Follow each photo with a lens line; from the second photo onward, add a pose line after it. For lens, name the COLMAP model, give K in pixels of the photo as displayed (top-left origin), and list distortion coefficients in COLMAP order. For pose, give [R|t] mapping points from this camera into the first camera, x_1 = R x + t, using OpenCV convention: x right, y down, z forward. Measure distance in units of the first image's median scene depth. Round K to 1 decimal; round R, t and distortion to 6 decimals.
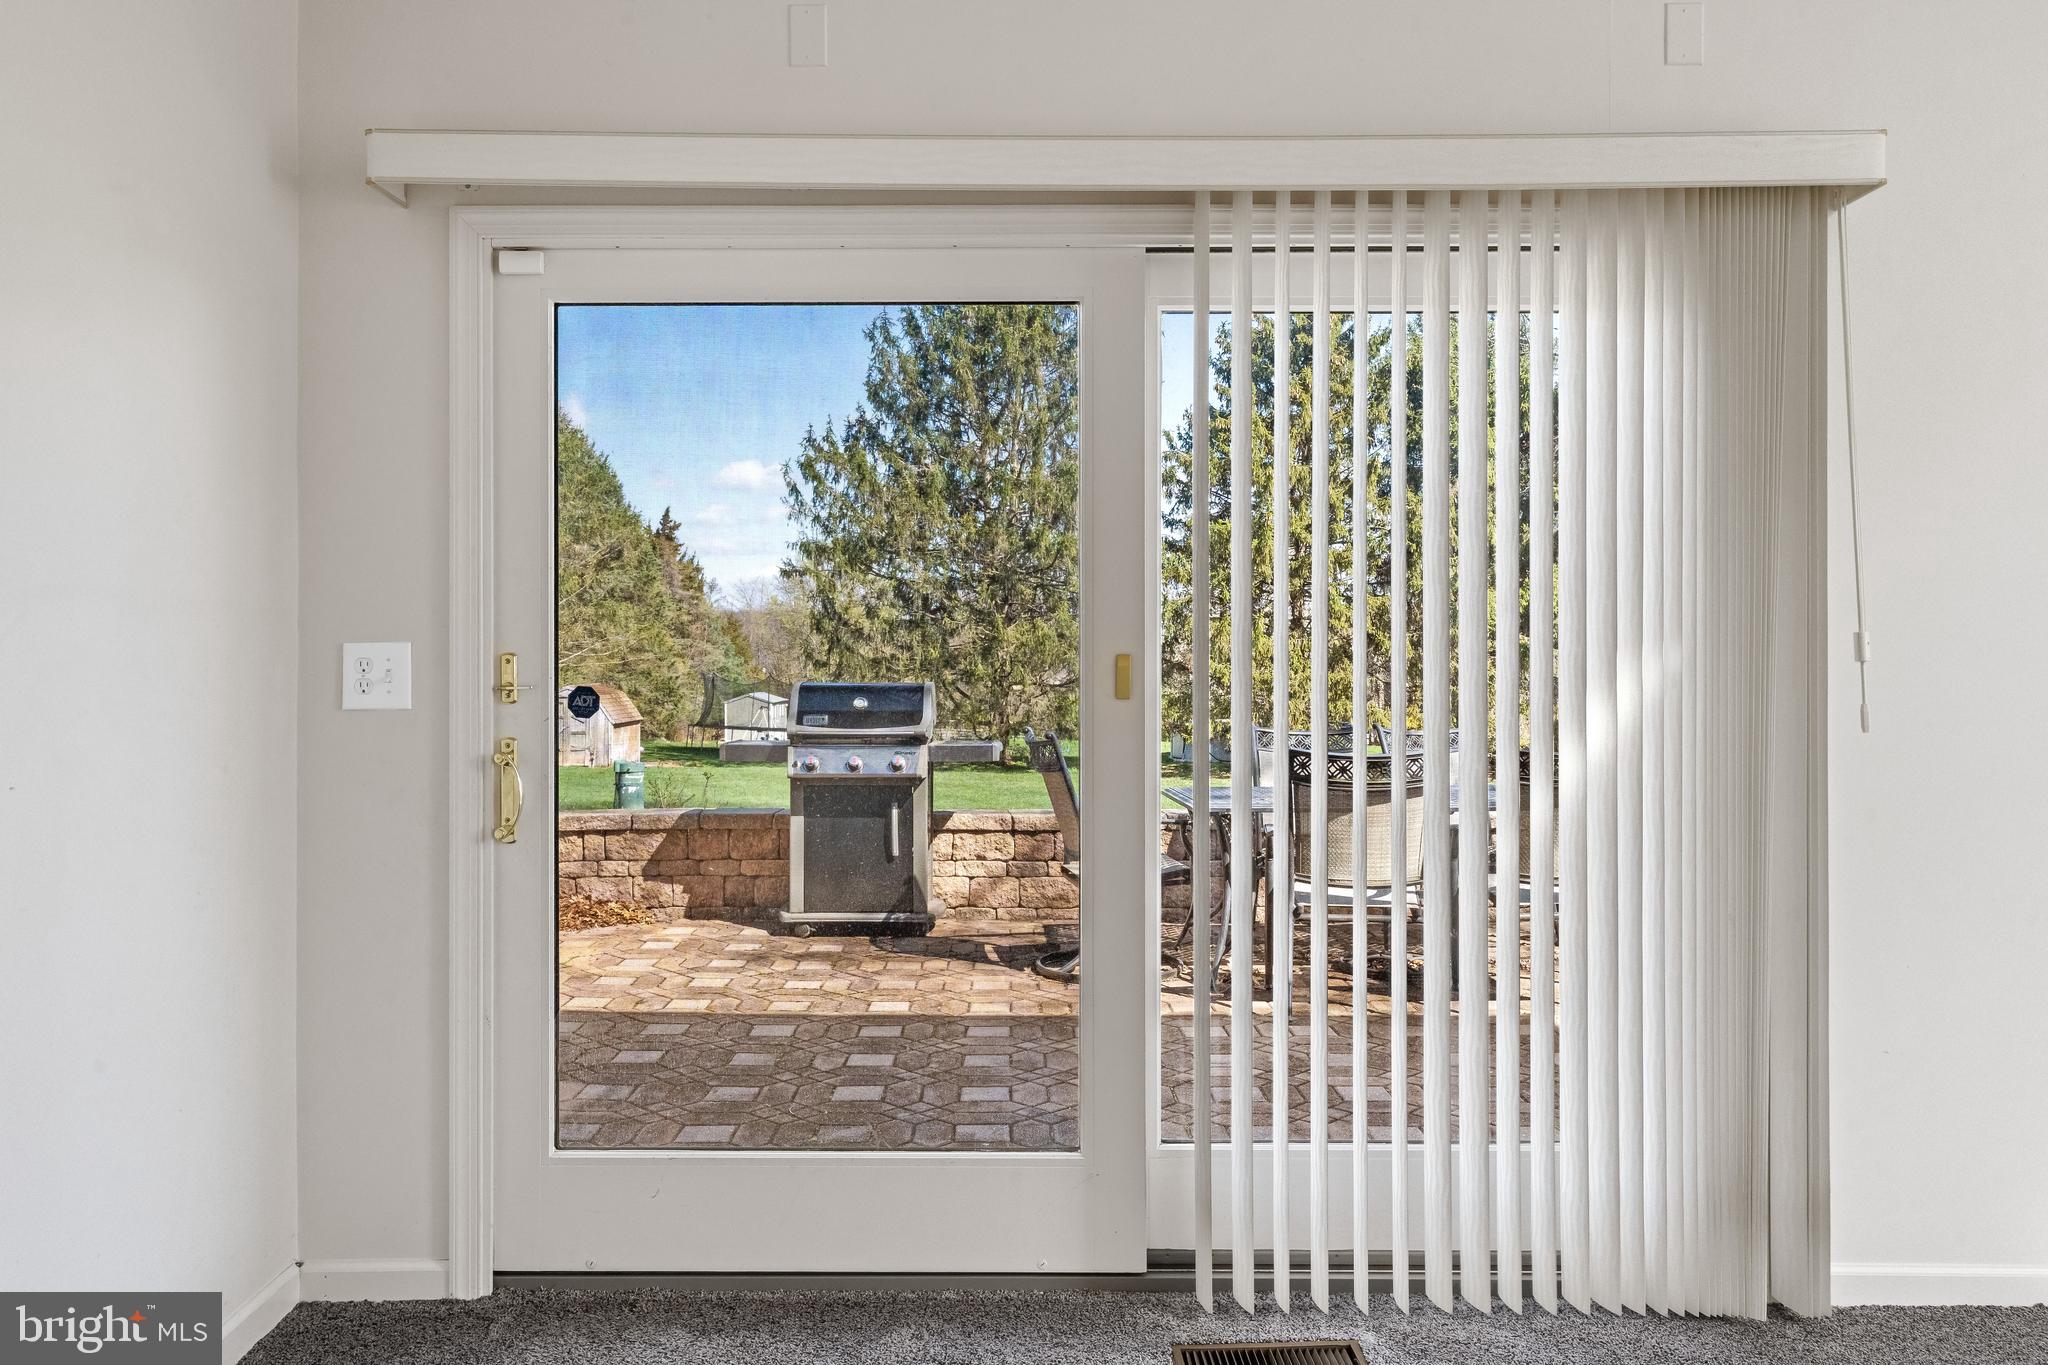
lens RADIAL K [[1469.6, 0, 1024.0], [0, 1469.6, 644.2], [0, 0, 1]] dist [0.000482, -0.001366]
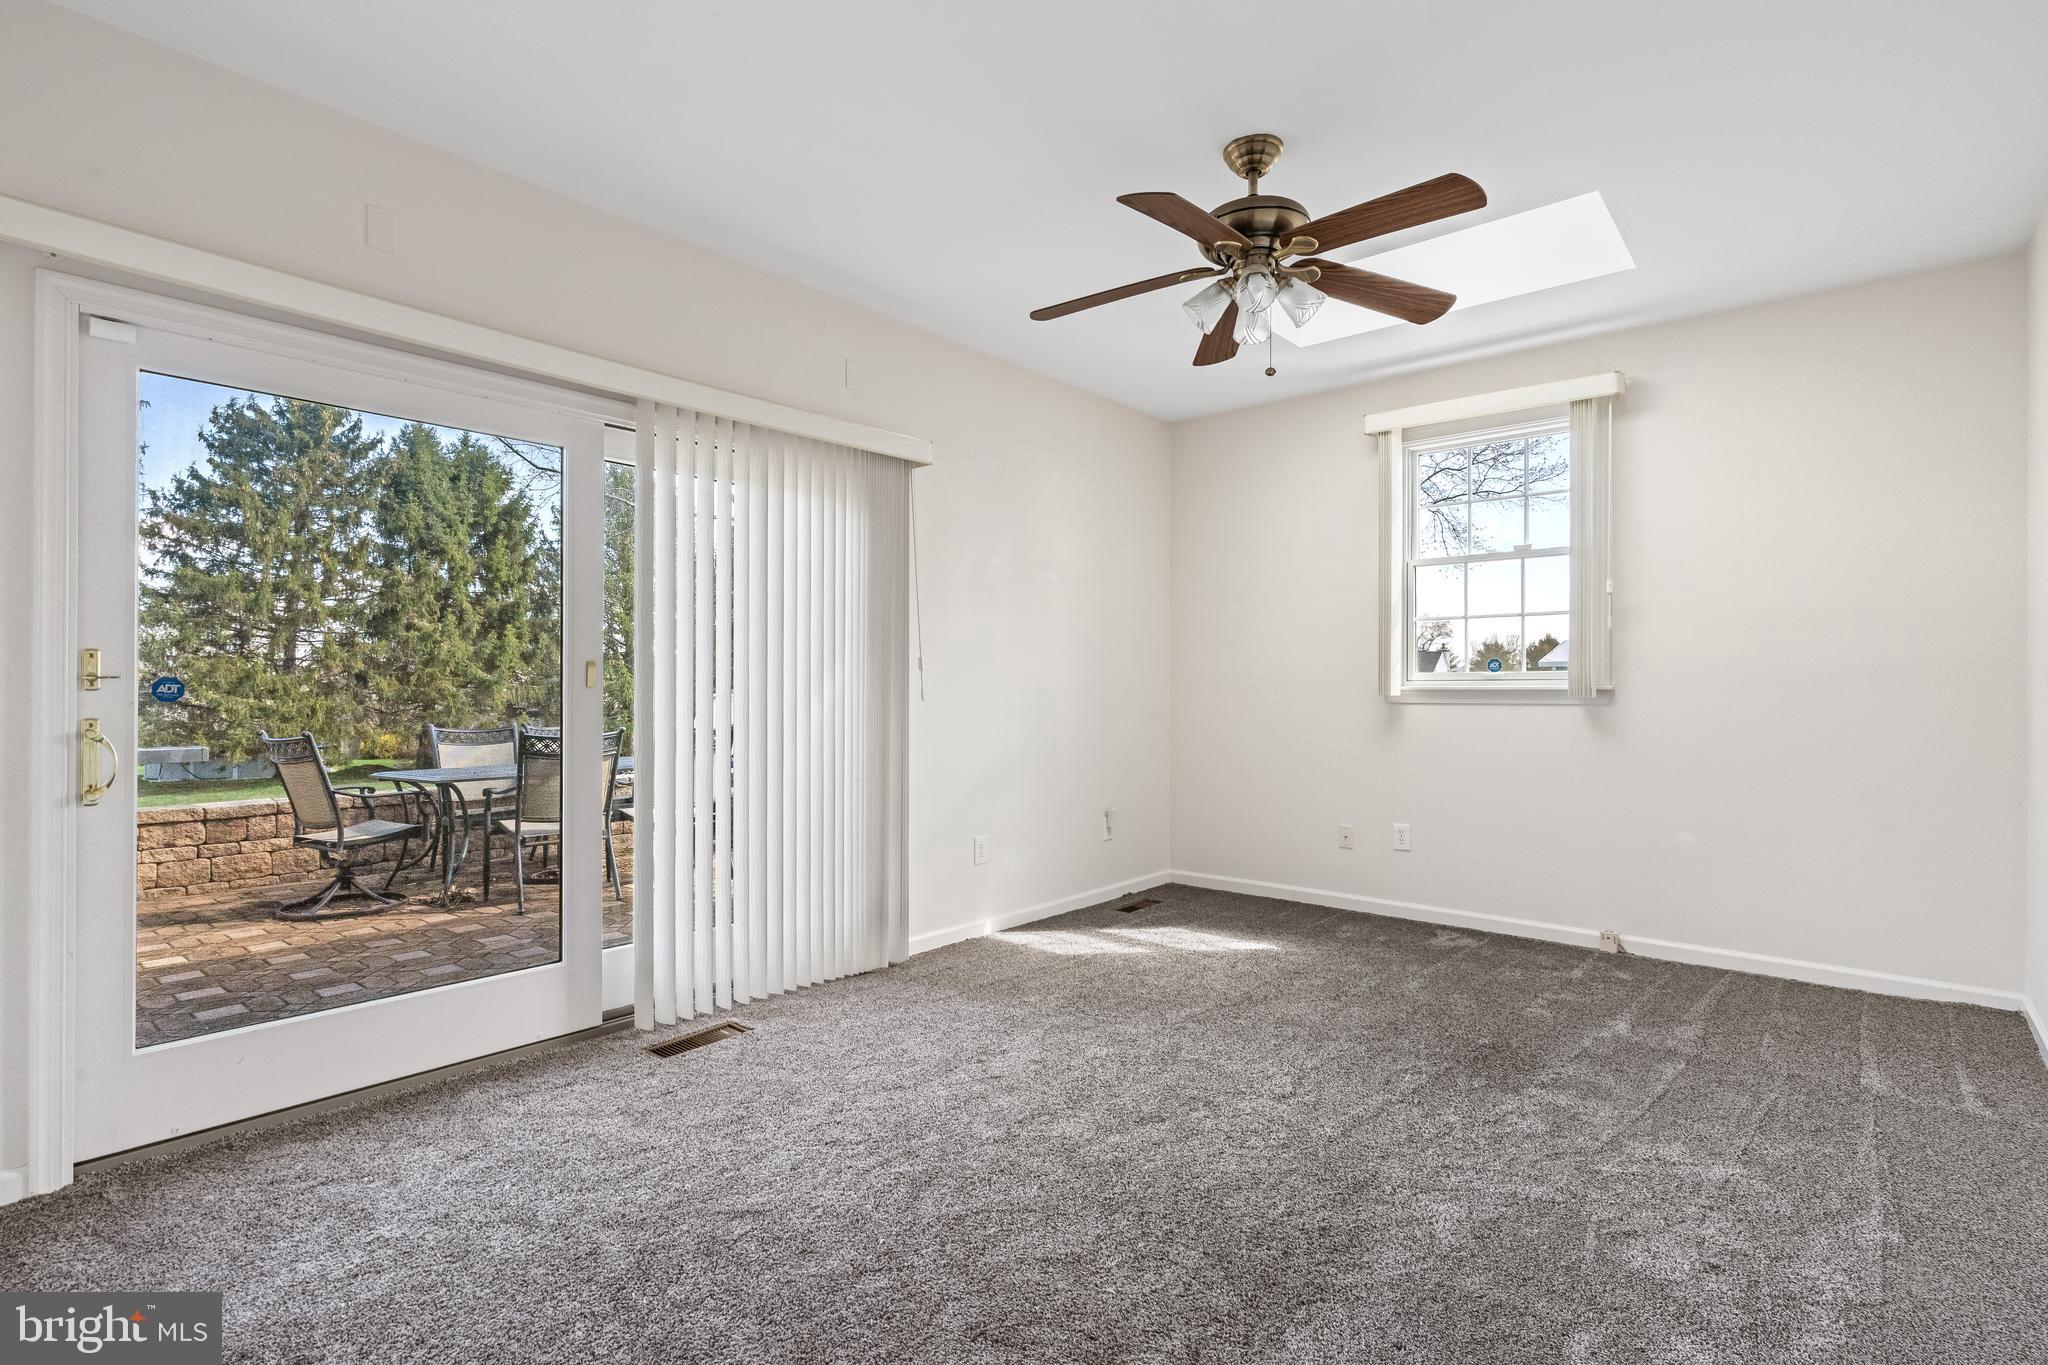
lens RADIAL K [[990.1, 0, 1024.0], [0, 990.1, 682.5], [0, 0, 1]] dist [0.001493, 0.000494]
pose [[0.649149, 0.005739, 0.760640, -0.475560], [-0.004146, 0.999983, -0.004007, 0.034004], [-0.760650, -0.000553, 0.649162, -0.116540]]
